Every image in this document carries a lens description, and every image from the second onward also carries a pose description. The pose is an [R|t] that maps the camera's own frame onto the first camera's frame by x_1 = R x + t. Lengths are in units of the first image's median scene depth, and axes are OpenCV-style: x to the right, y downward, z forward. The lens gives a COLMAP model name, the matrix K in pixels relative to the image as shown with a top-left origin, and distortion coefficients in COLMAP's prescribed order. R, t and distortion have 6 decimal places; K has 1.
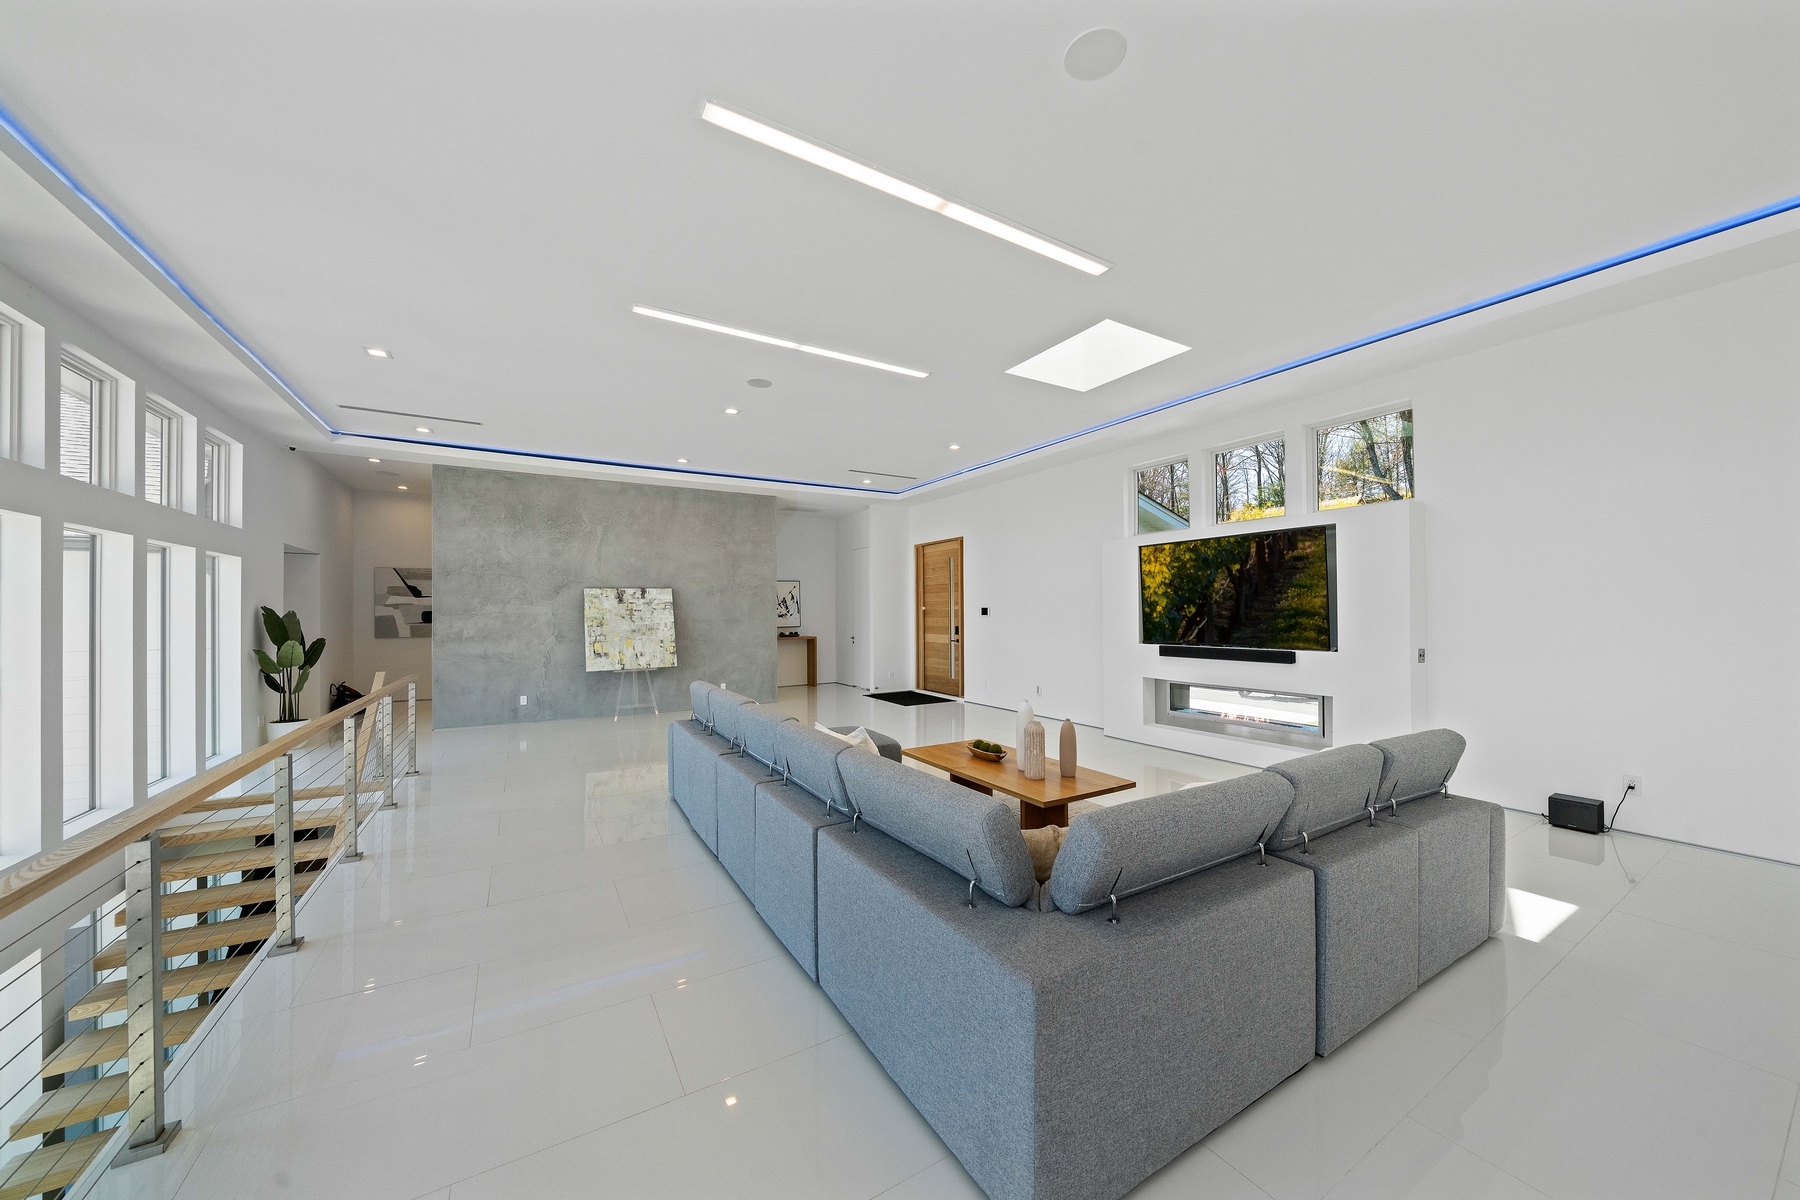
lens RADIAL K [[624.1, 0, 902.1], [0, 624.1, 603.9], [0, 0, 1]] dist [-0.006255, 0.000029]
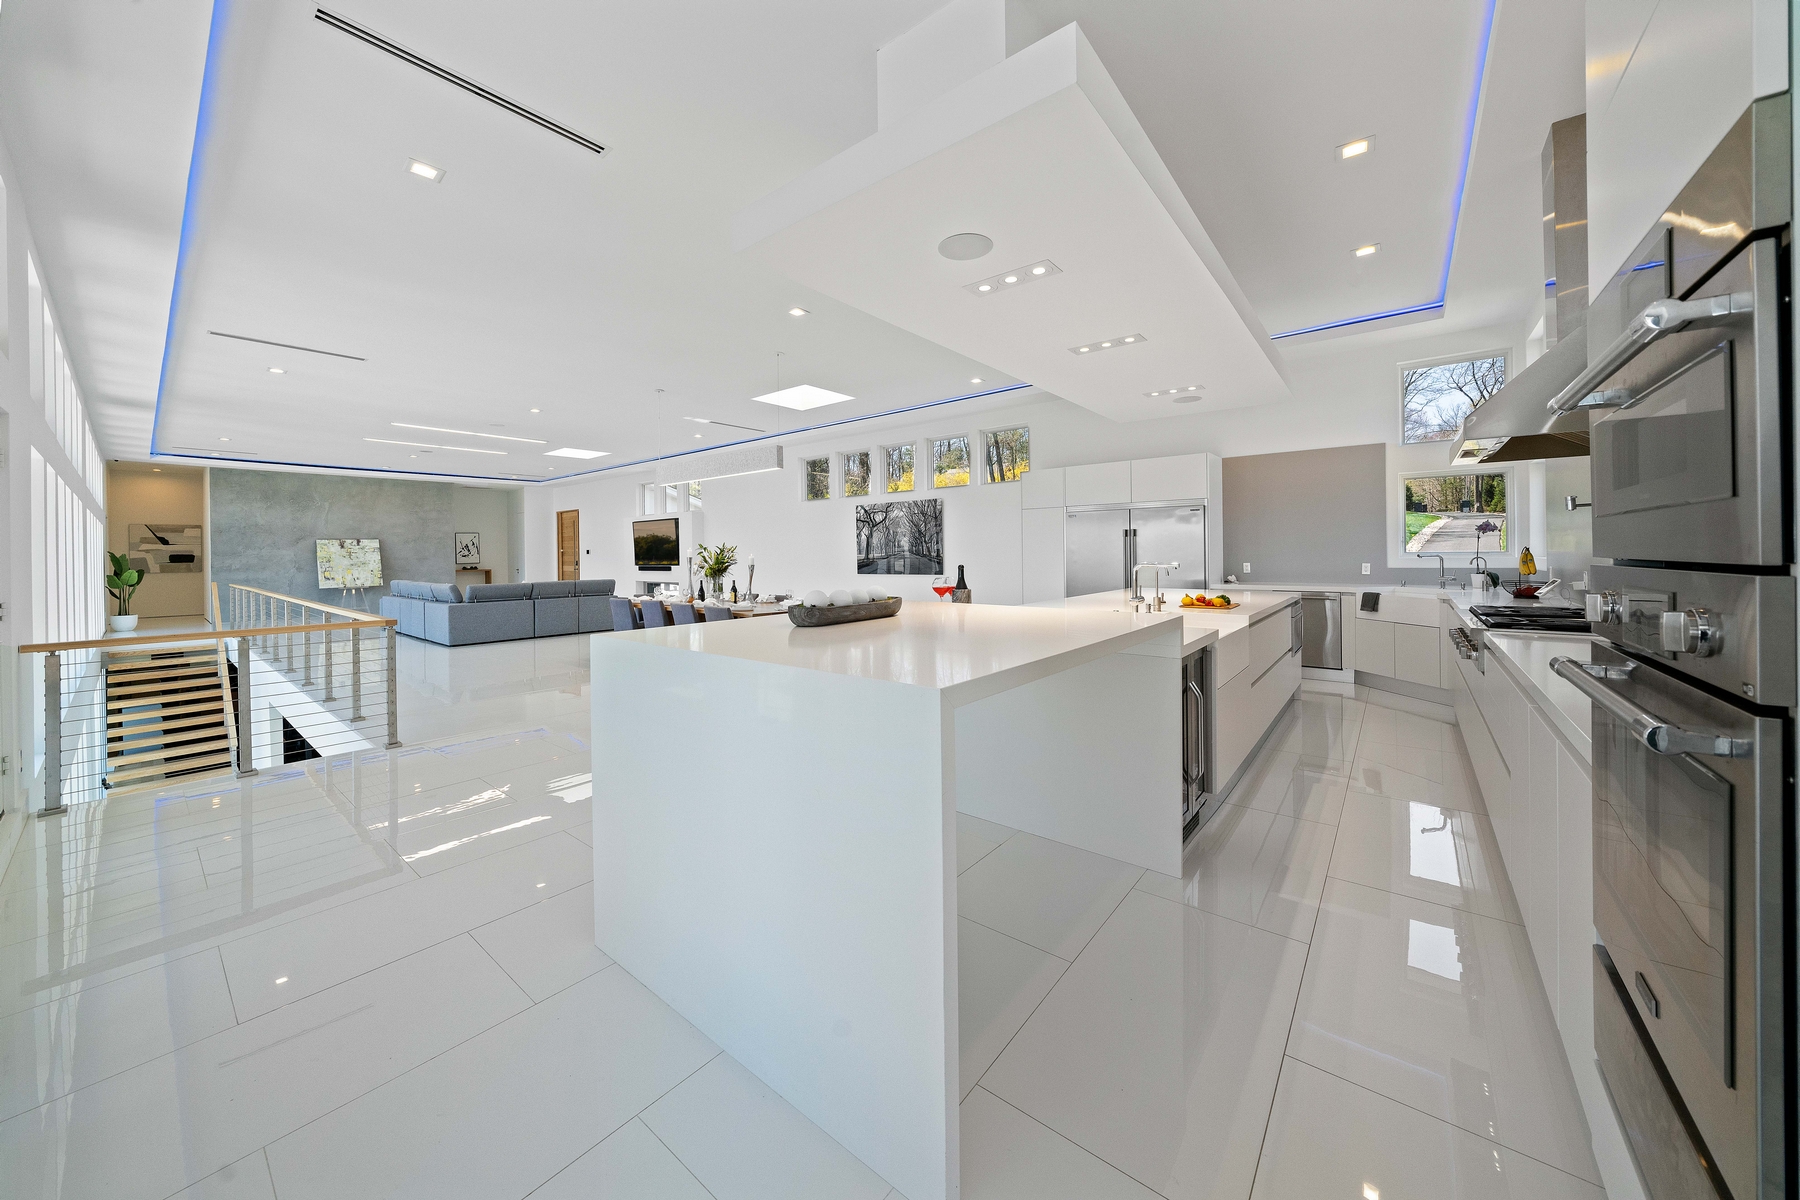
lens RADIAL K [[624.1, 0, 881.1], [0, 624.1, 549.4], [0, 0, 1]] dist [-0.006255, 0.000029]
pose [[0.945946, -0.005303, 0.324280, 0.377665], [0.003733, 0.999978, 0.005463, -0.002284], [-0.324302, -0.003957, 0.945945, -1.050705]]
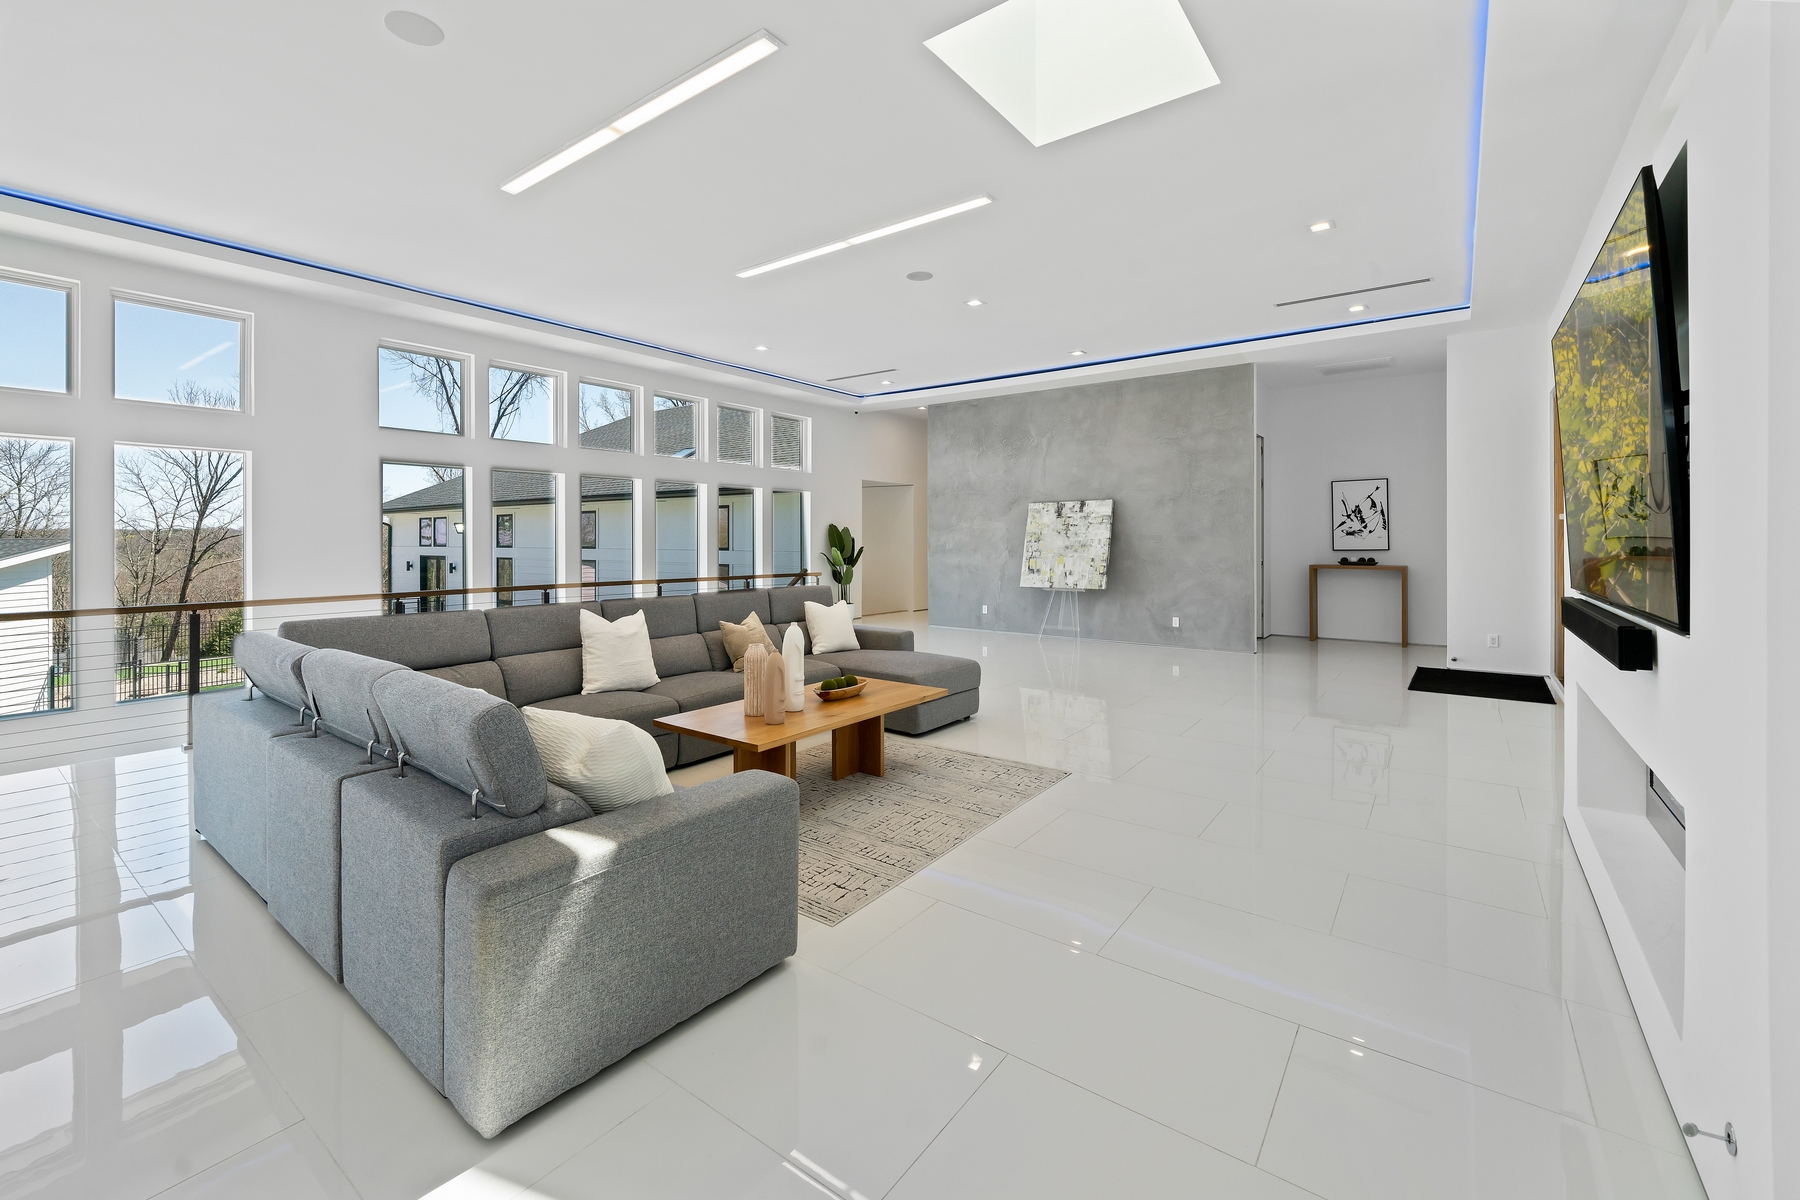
lens RADIAL K [[748.8, 0, 887.8], [0, 748.8, 538.4], [0, 0, 1]] dist [0.012650, 0.000046]
pose [[0.375230, 0.006112, -0.926912, 0.495793], [0.010323, 0.999889, 0.010772, 0.015106], [0.926874, -0.013610, 0.375125, 0.332928]]
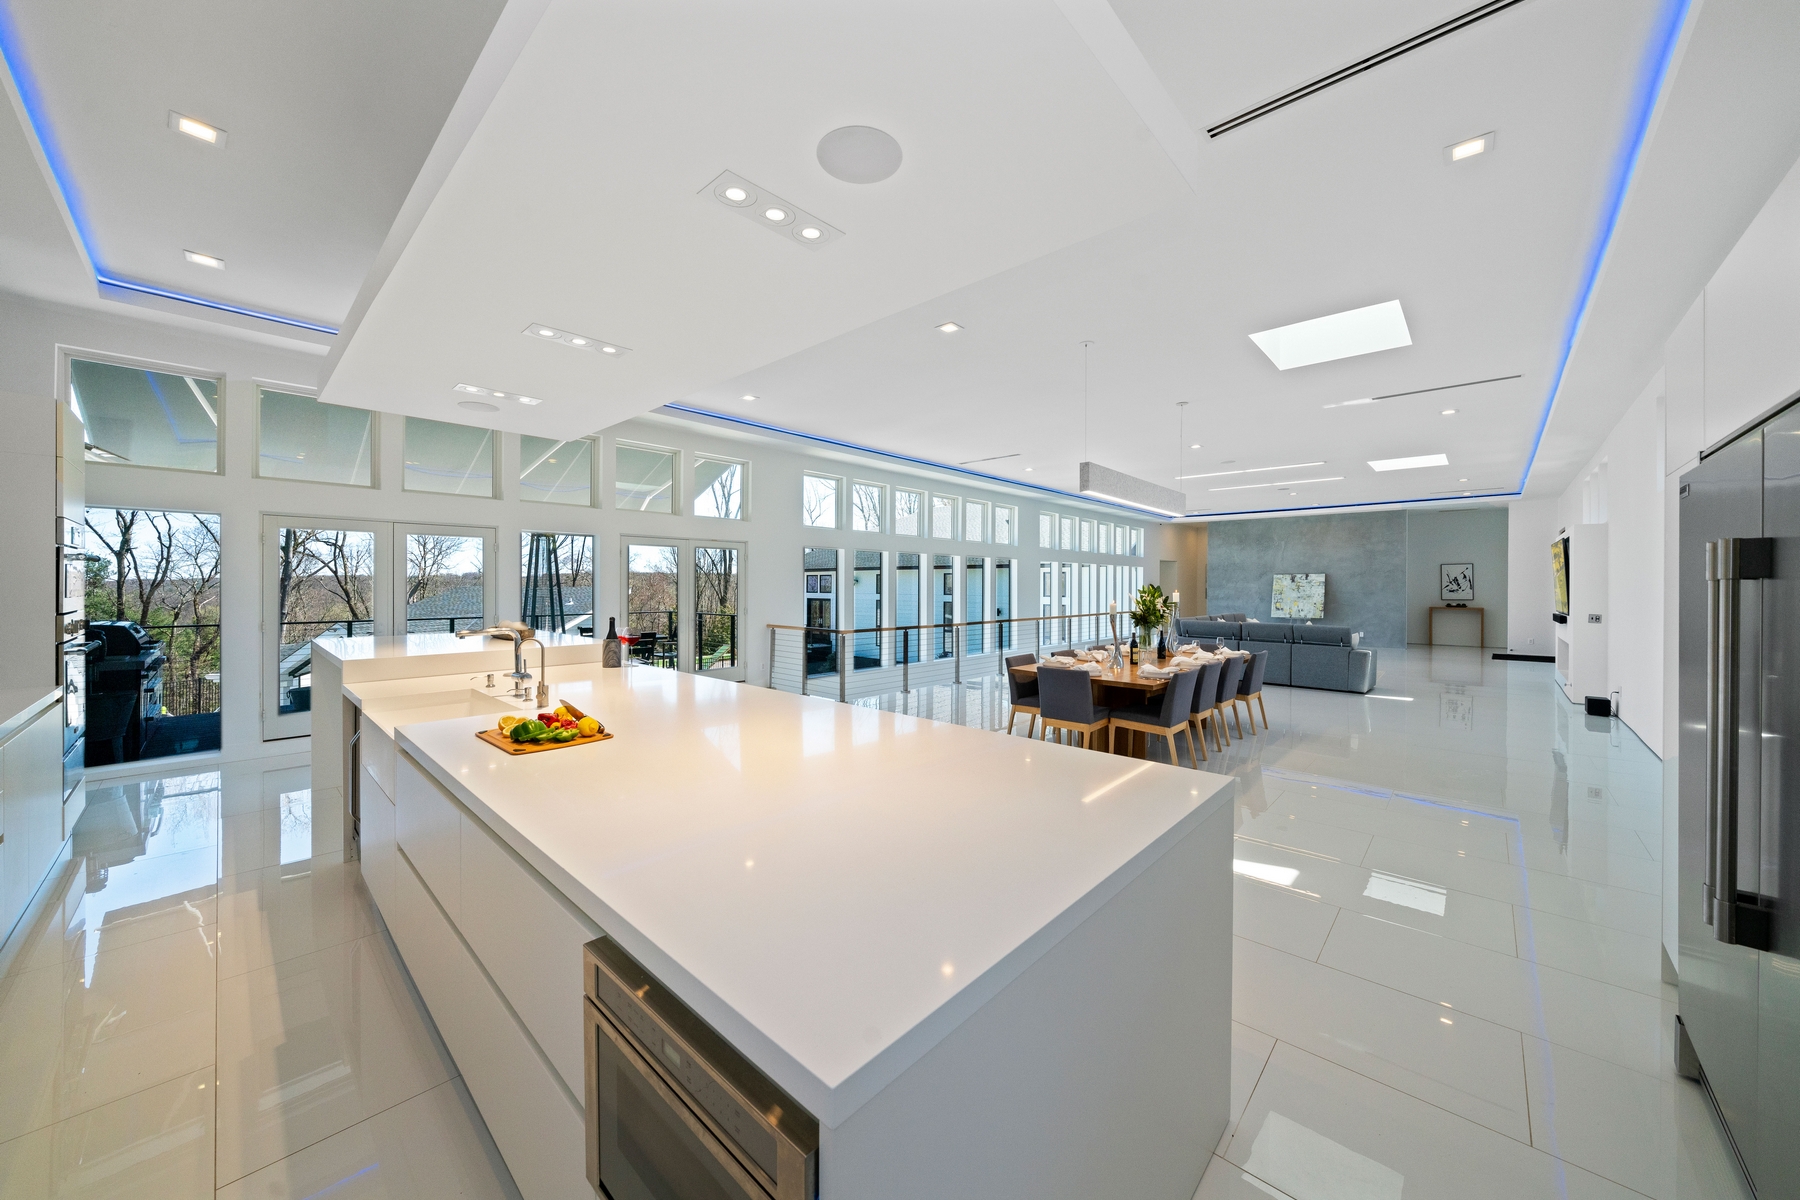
lens RADIAL K [[624.1, 0, 902.0], [0, 624.1, 589.8], [0, 0, 1]] dist [-0.006255, 0.000029]
pose [[0.274327, 0.013071, -0.961548, 1.009417], [0.005590, 0.999869, 0.015187, -0.013116], [0.961620, -0.009541, 0.274218, -0.629533]]
